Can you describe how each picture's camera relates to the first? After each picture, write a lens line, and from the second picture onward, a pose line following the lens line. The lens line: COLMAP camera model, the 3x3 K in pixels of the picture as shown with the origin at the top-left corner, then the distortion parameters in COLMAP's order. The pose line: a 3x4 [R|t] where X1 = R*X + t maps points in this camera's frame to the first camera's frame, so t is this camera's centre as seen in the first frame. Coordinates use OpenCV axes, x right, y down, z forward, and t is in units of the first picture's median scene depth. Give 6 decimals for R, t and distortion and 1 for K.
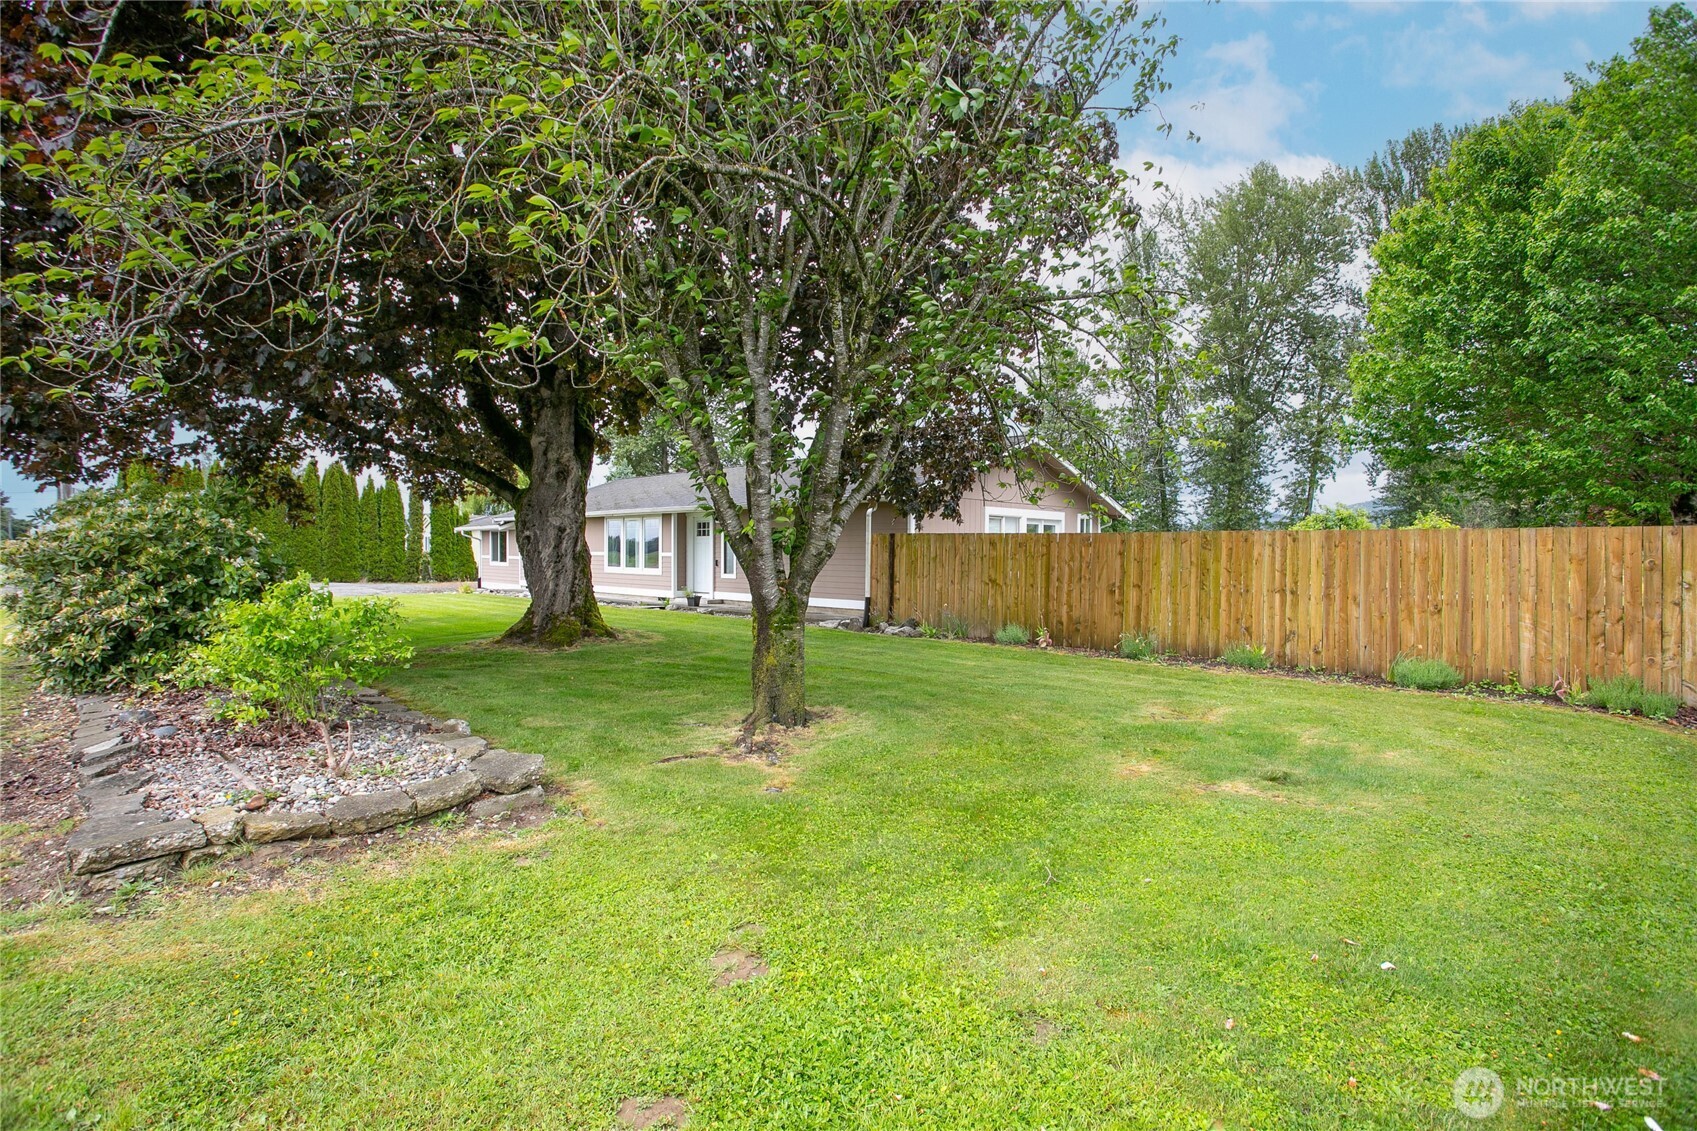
lens RADIAL K [[827.7, 0, 843.9], [0, 827.7, 565.1], [0, 0, 1]] dist [-0.048017, 0.014536]
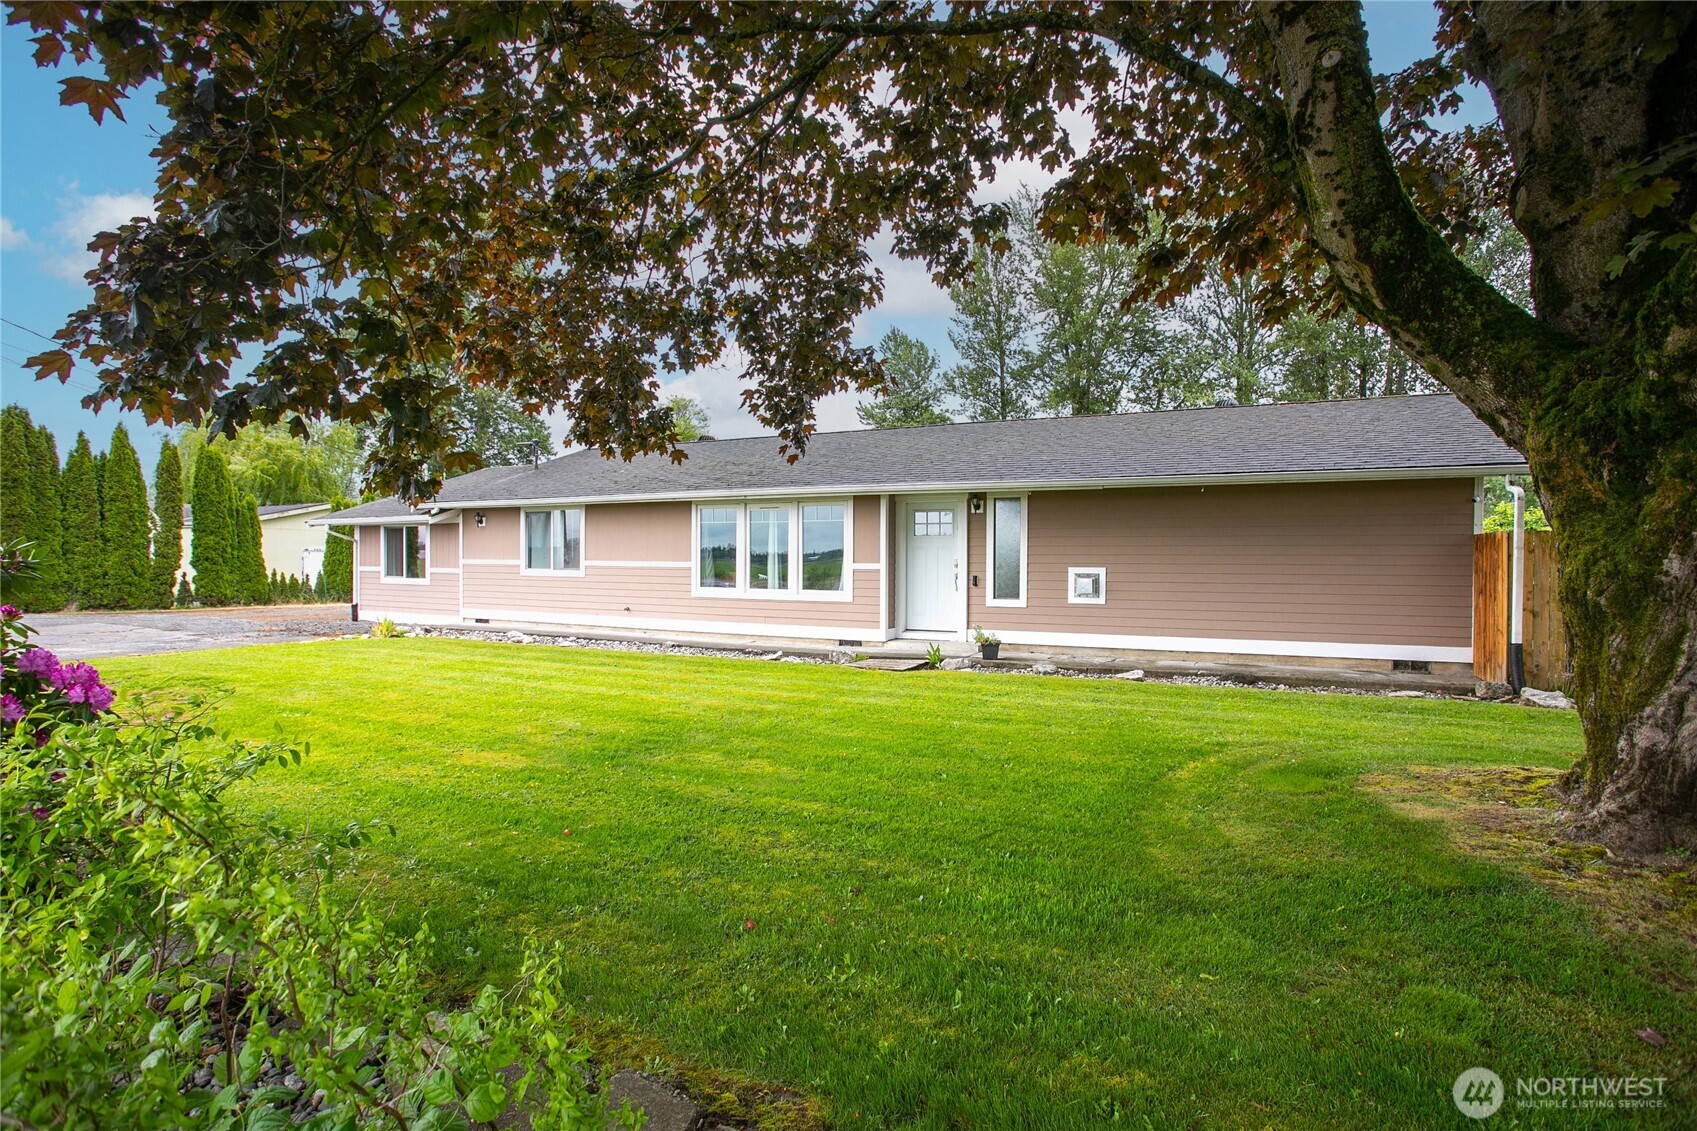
lens RADIAL K [[827.7, 0, 847.6], [0, 827.7, 570.0], [0, 0, 1]] dist [-0.048017, 0.014536]
pose [[0.948190, -0.005358, 0.317659, -0.372025], [0.005570, 0.999984, 0.000241, -0.009616], [-0.317656, 0.001541, 0.948205, 0.414259]]
